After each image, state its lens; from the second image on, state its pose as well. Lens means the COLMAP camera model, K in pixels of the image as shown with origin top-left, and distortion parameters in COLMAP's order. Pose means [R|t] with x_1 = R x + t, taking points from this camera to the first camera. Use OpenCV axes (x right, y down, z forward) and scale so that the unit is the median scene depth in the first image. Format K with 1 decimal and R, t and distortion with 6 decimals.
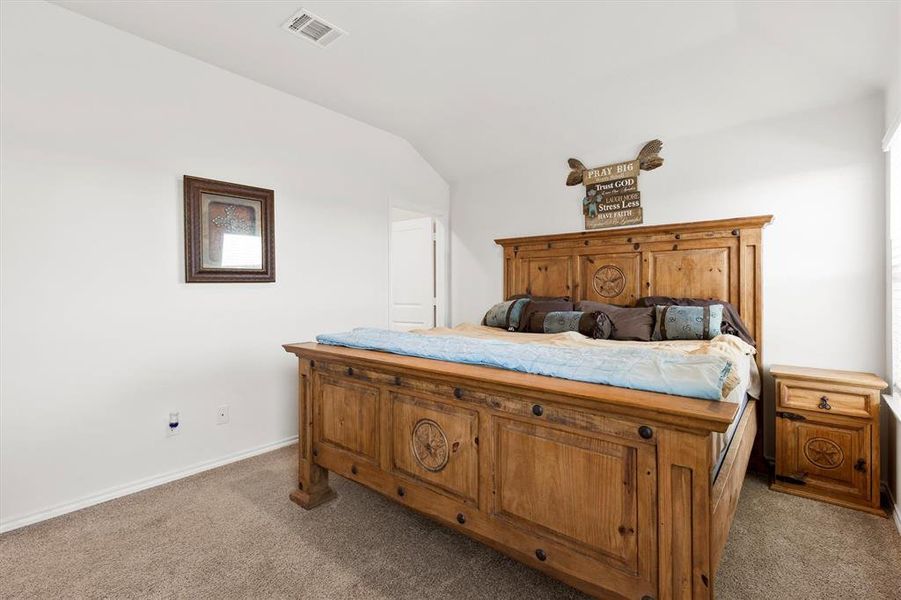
lens RADIAL K [[409.5, 0, 449.1], [0, 409.5, 294.9], [0, 0, 1]] dist [-0.001333, -0.001027]
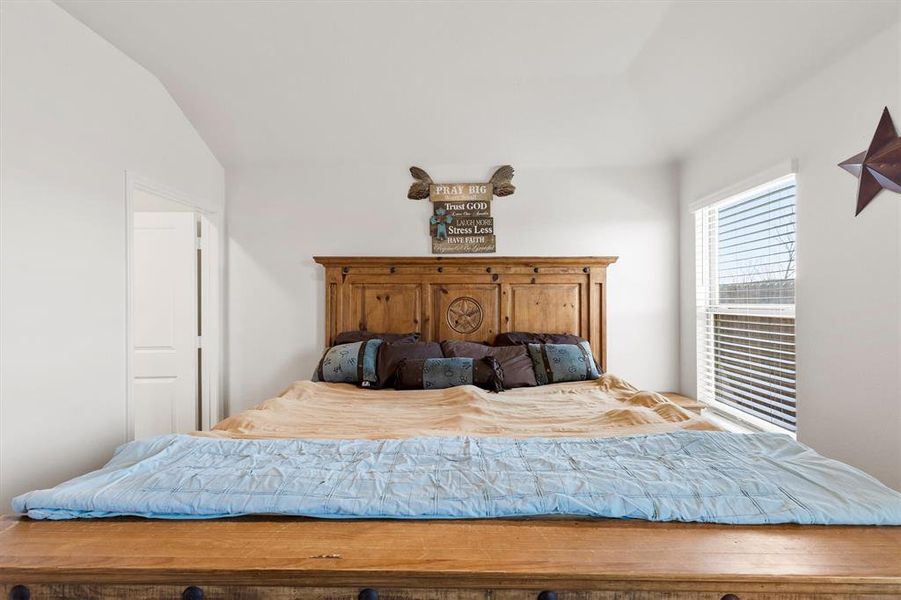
lens RADIAL K [[409.5, 0, 454.3], [0, 409.5, 299.0], [0, 0, 1]] dist [-0.001333, -0.001027]
pose [[0.777926, 0.002137, 0.628353, -0.178447], [0.009240, 0.999847, -0.014839, -0.054061], [-0.628288, 0.017350, 0.777787, 0.327467]]
